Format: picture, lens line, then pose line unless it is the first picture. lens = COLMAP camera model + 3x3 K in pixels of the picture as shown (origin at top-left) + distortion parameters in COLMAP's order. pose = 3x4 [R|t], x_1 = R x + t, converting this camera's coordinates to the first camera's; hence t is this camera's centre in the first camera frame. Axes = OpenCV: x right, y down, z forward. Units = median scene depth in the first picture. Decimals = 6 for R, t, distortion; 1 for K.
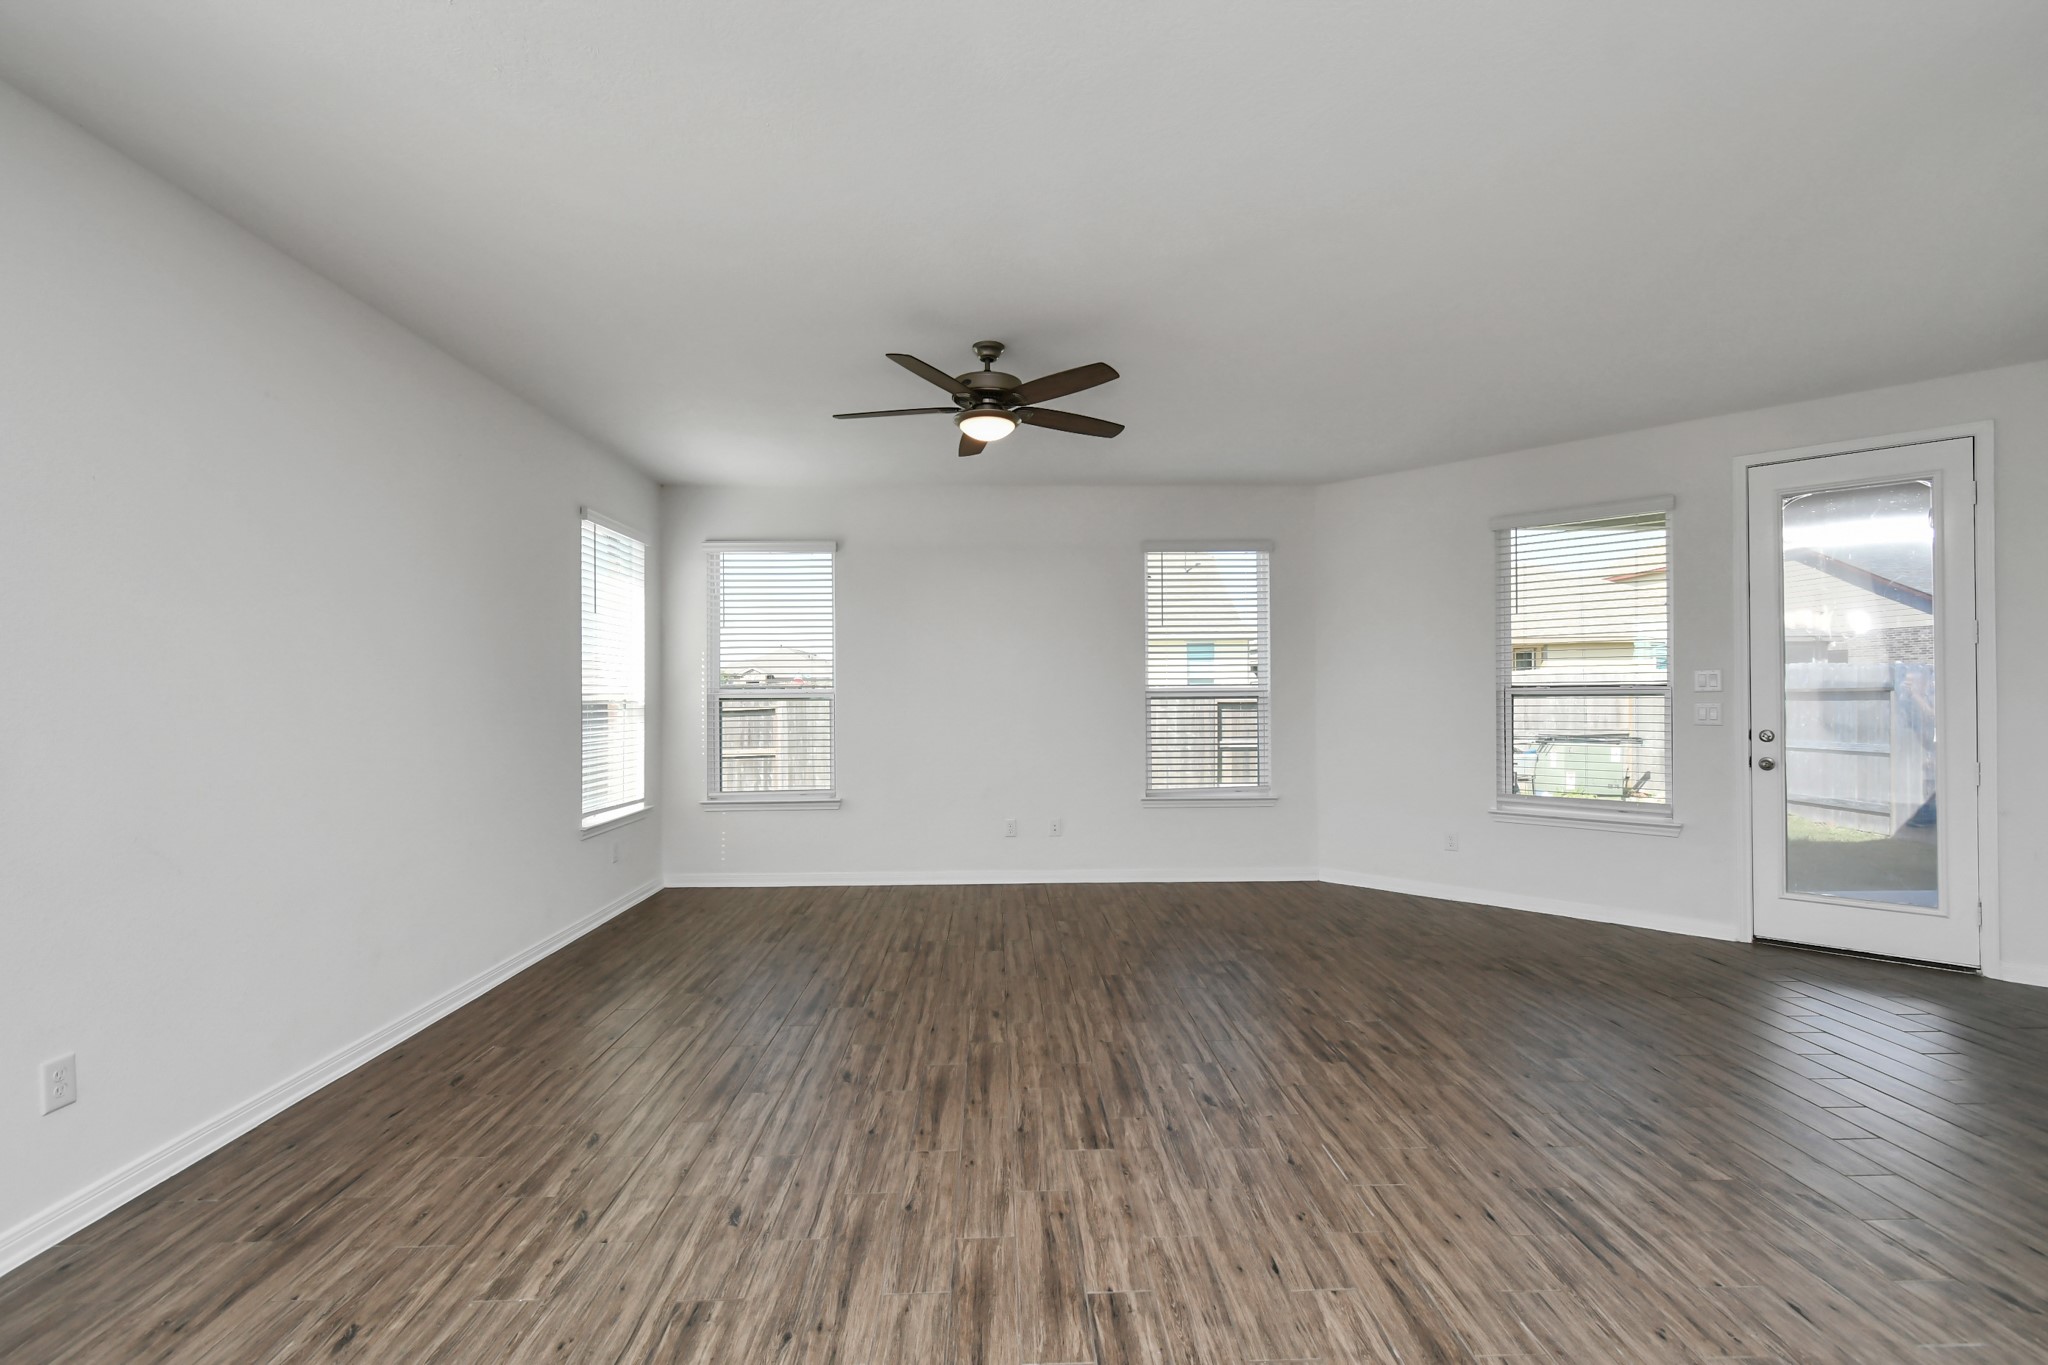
lens RADIAL K [[901.0, 0, 1024.1], [0, 901.0, 690.2], [0, 0, 1]] dist [0.008136, -0.003828]
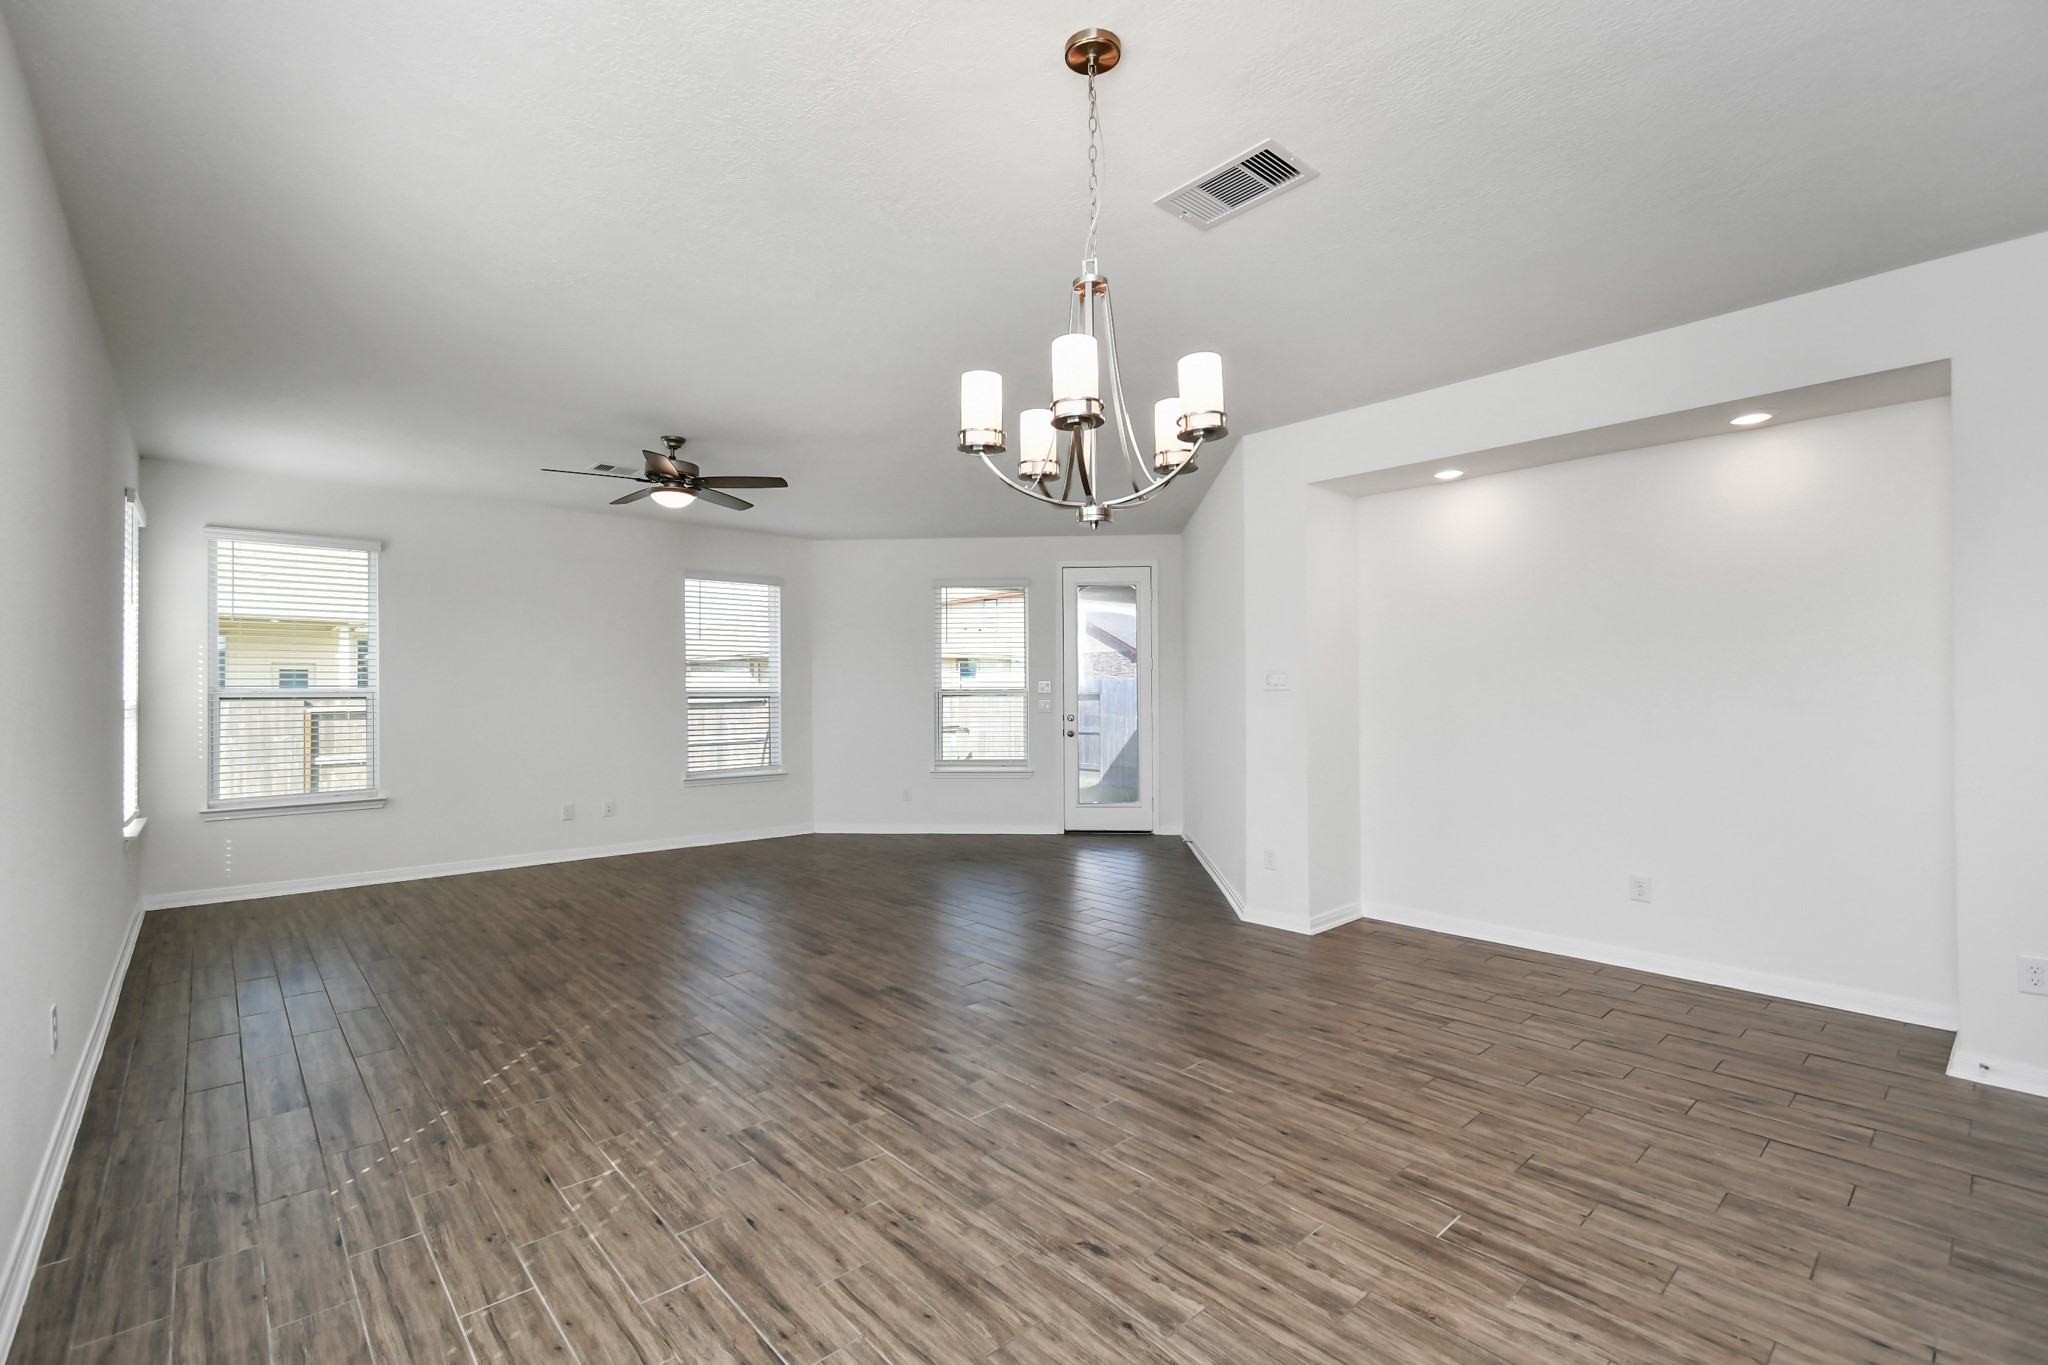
lens RADIAL K [[901.0, 0, 1019.7], [0, 901.0, 690.4], [0, 0, 1]] dist [0.008136, -0.003828]
pose [[0.765129, 0.005855, 0.643851, -0.517905], [-0.003170, 0.999981, -0.005327, 0.006833], [-0.643870, 0.002035, 0.765132, -0.387317]]
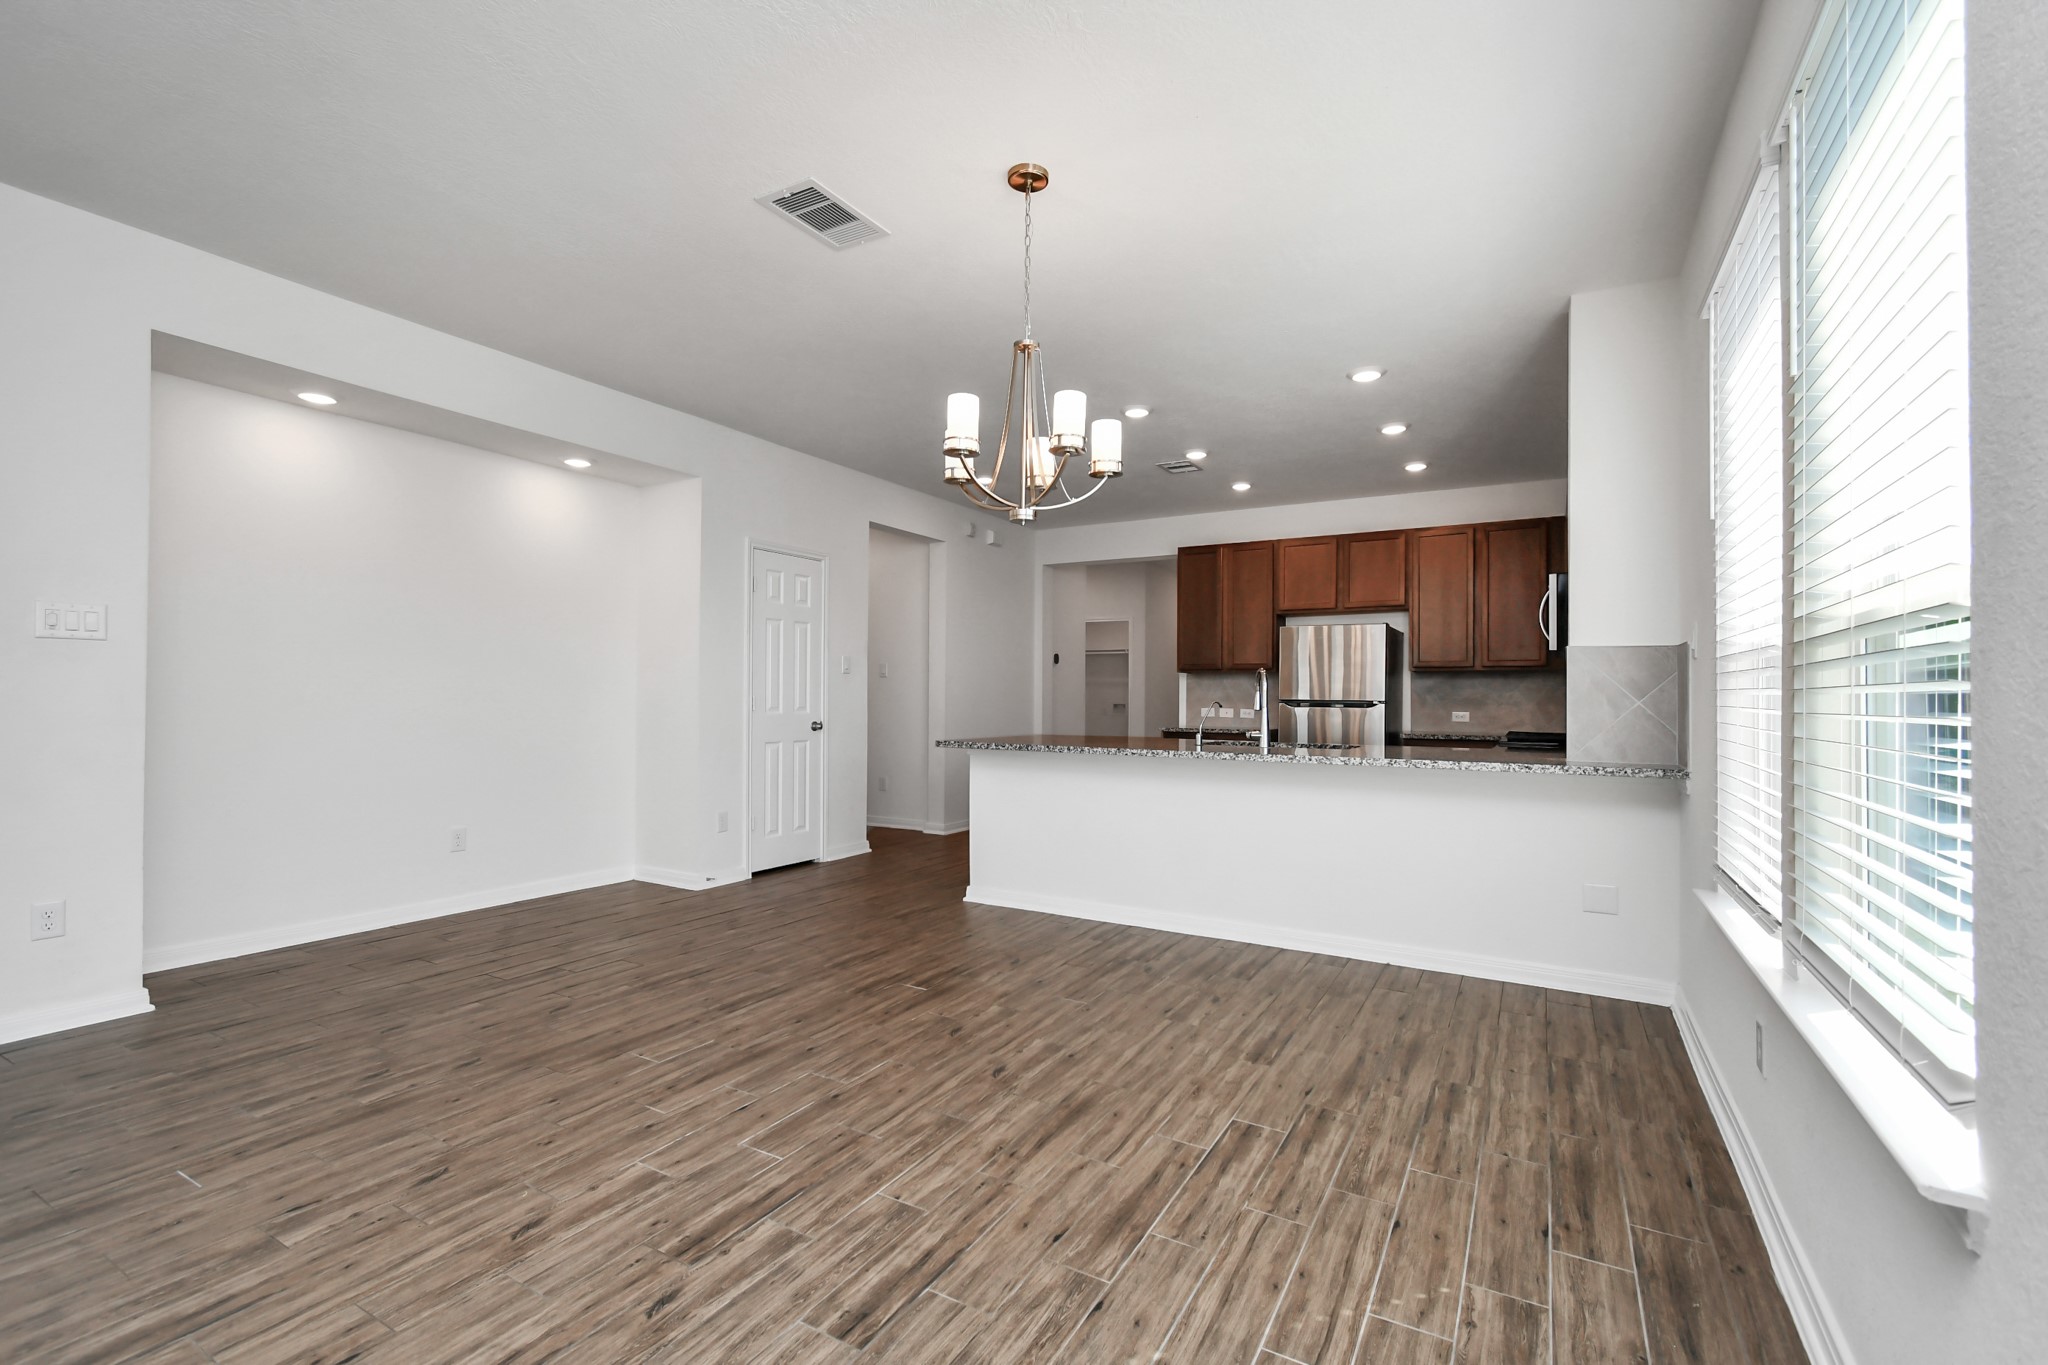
lens RADIAL K [[901.0, 0, 1023.0], [0, 901.0, 694.8], [0, 0, 1]] dist [0.008136, -0.003828]
pose [[-0.851033, 0.000487, 0.525111, -0.519928], [-0.005481, 0.999937, -0.009810, 0.052911], [-0.525083, -0.011226, -0.850977, 0.633256]]
